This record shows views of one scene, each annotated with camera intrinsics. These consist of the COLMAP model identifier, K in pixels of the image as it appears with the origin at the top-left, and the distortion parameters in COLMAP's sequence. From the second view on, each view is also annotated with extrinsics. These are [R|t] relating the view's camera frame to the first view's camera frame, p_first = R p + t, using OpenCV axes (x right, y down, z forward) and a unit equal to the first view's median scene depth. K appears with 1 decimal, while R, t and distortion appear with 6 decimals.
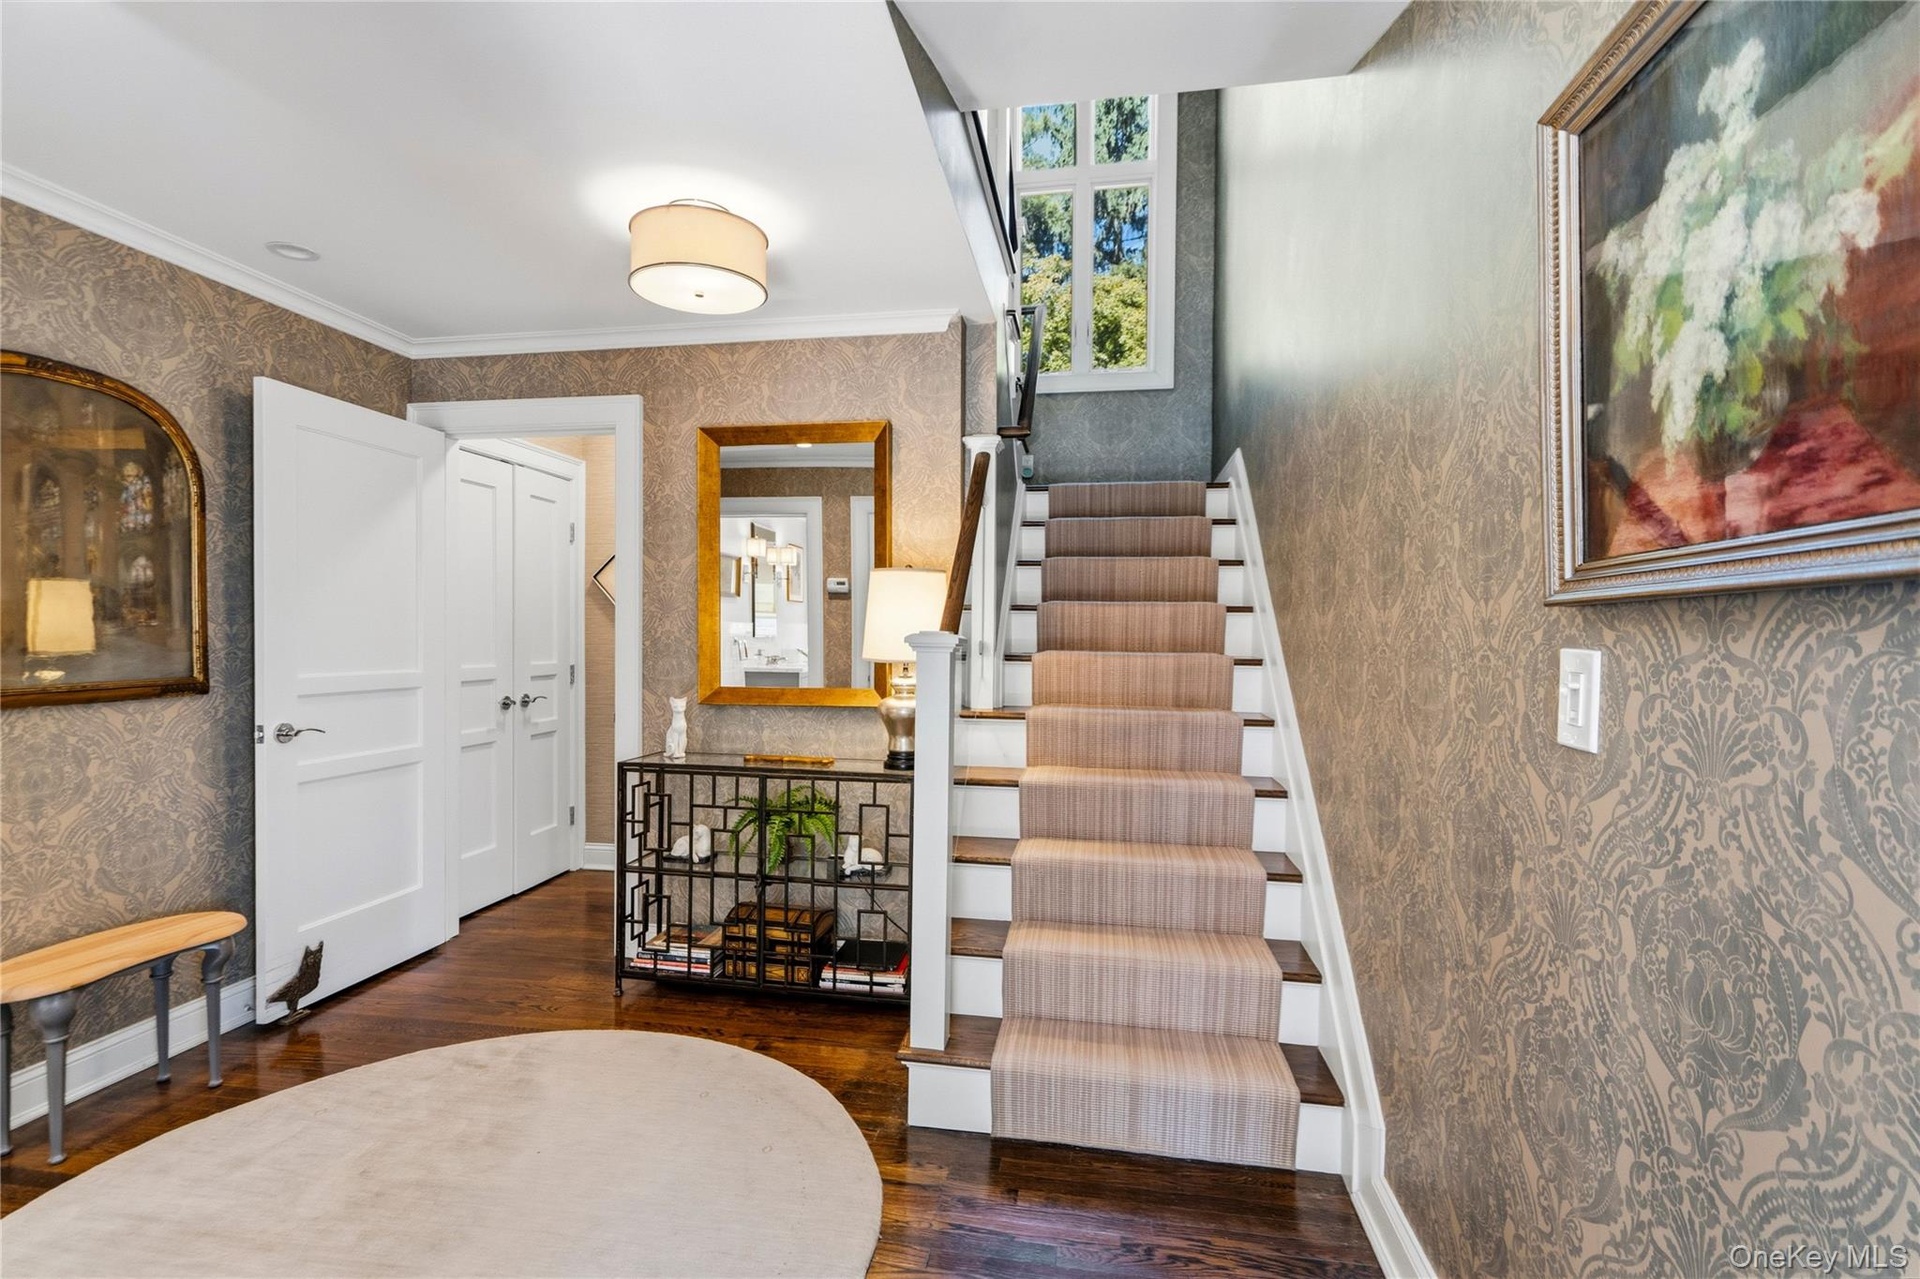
lens RADIAL K [[883.2, 0, 956.5], [0, 883.2, 637.6], [0, 0, 1]] dist [-0.001942, 0.001247]
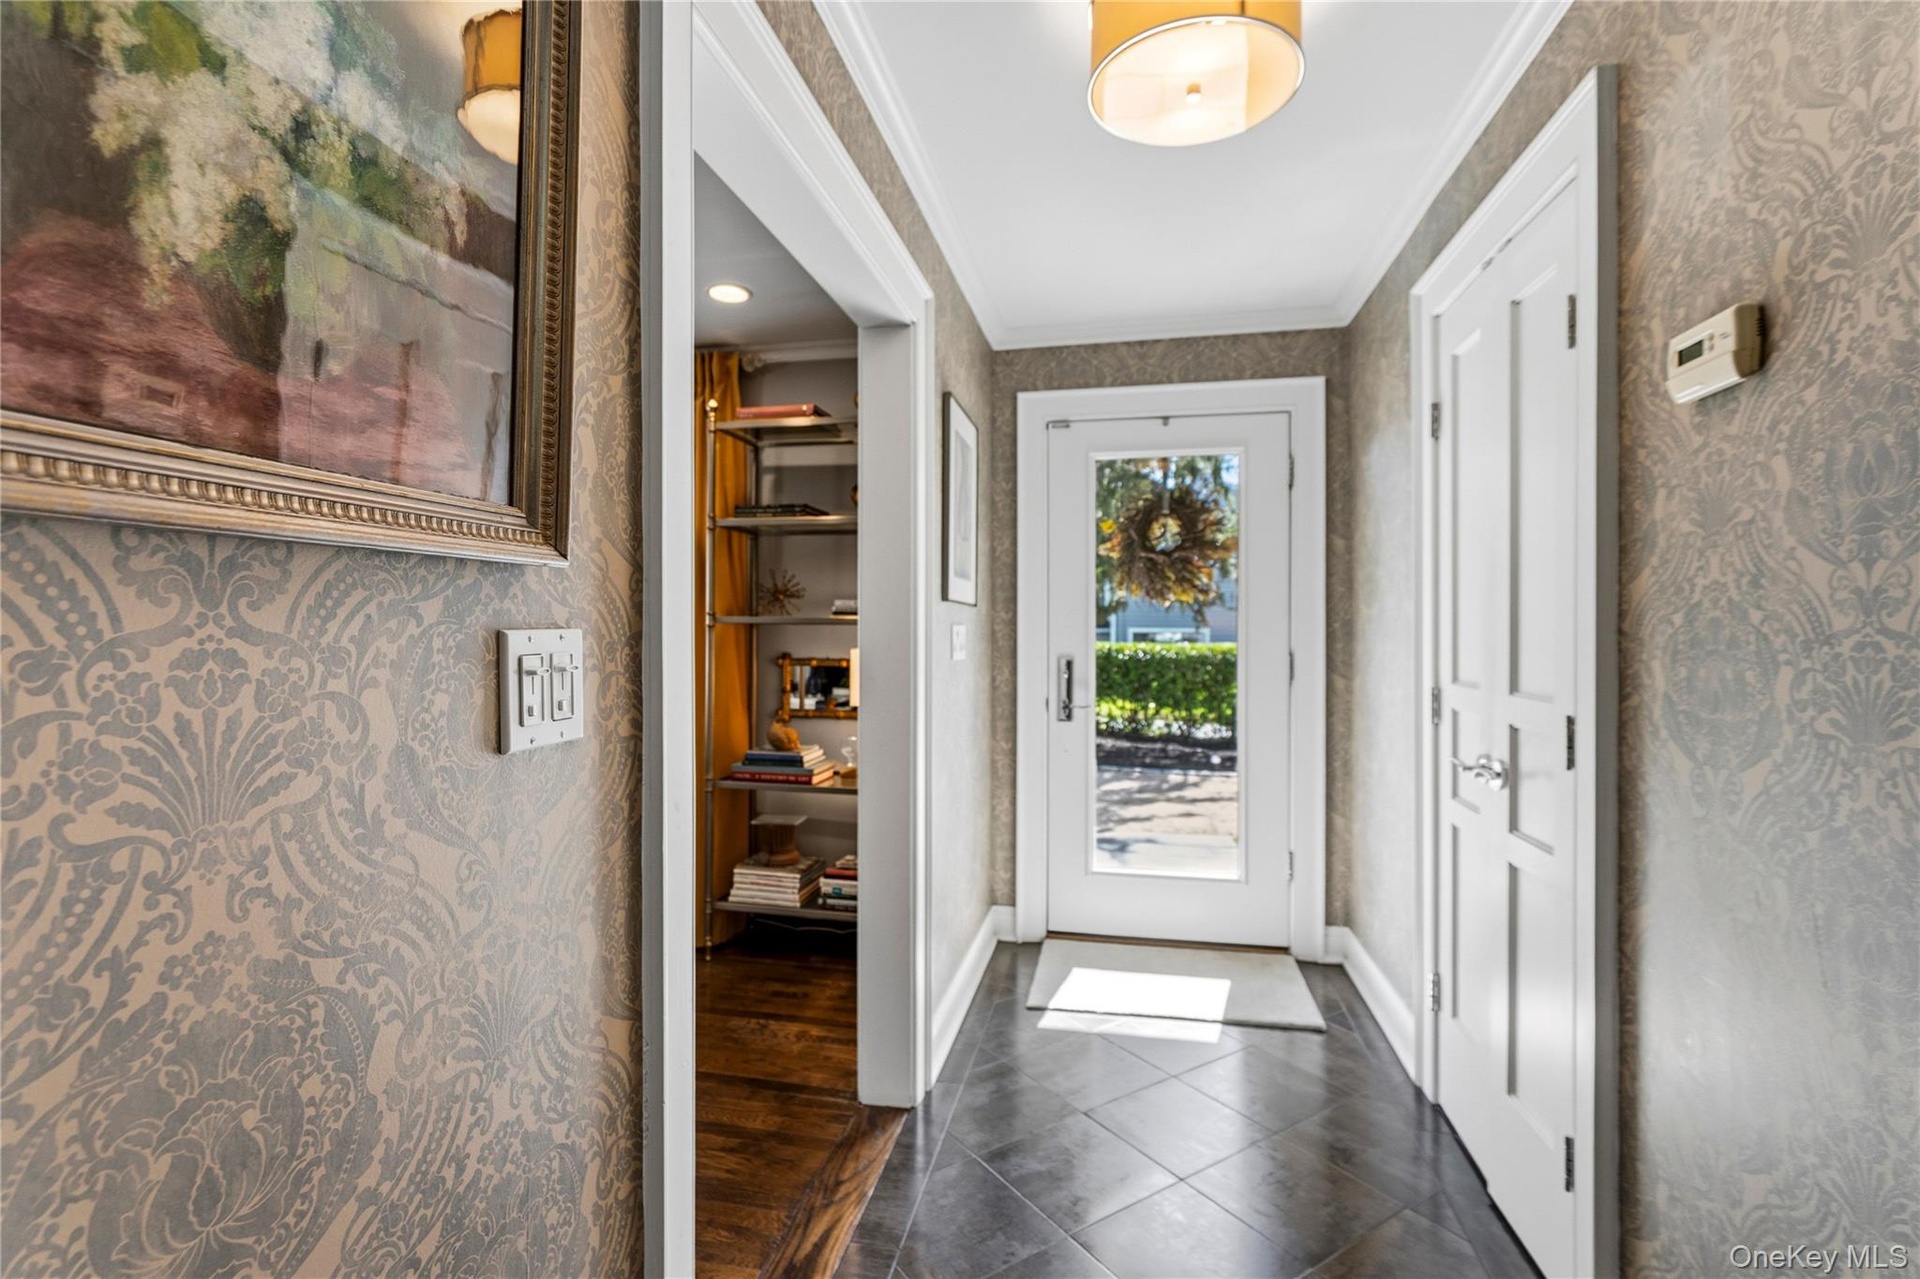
lens RADIAL K [[883.2, 0, 958.8], [0, 883.2, 630.5], [0, 0, 1]] dist [-0.001942, 0.001247]
pose [[-0.999436, -0.008254, 0.032564, 0.334969], [-0.008071, 0.999951, 0.005764, 0.013796], [-0.032610, 0.005498, -0.999453, 1.781492]]
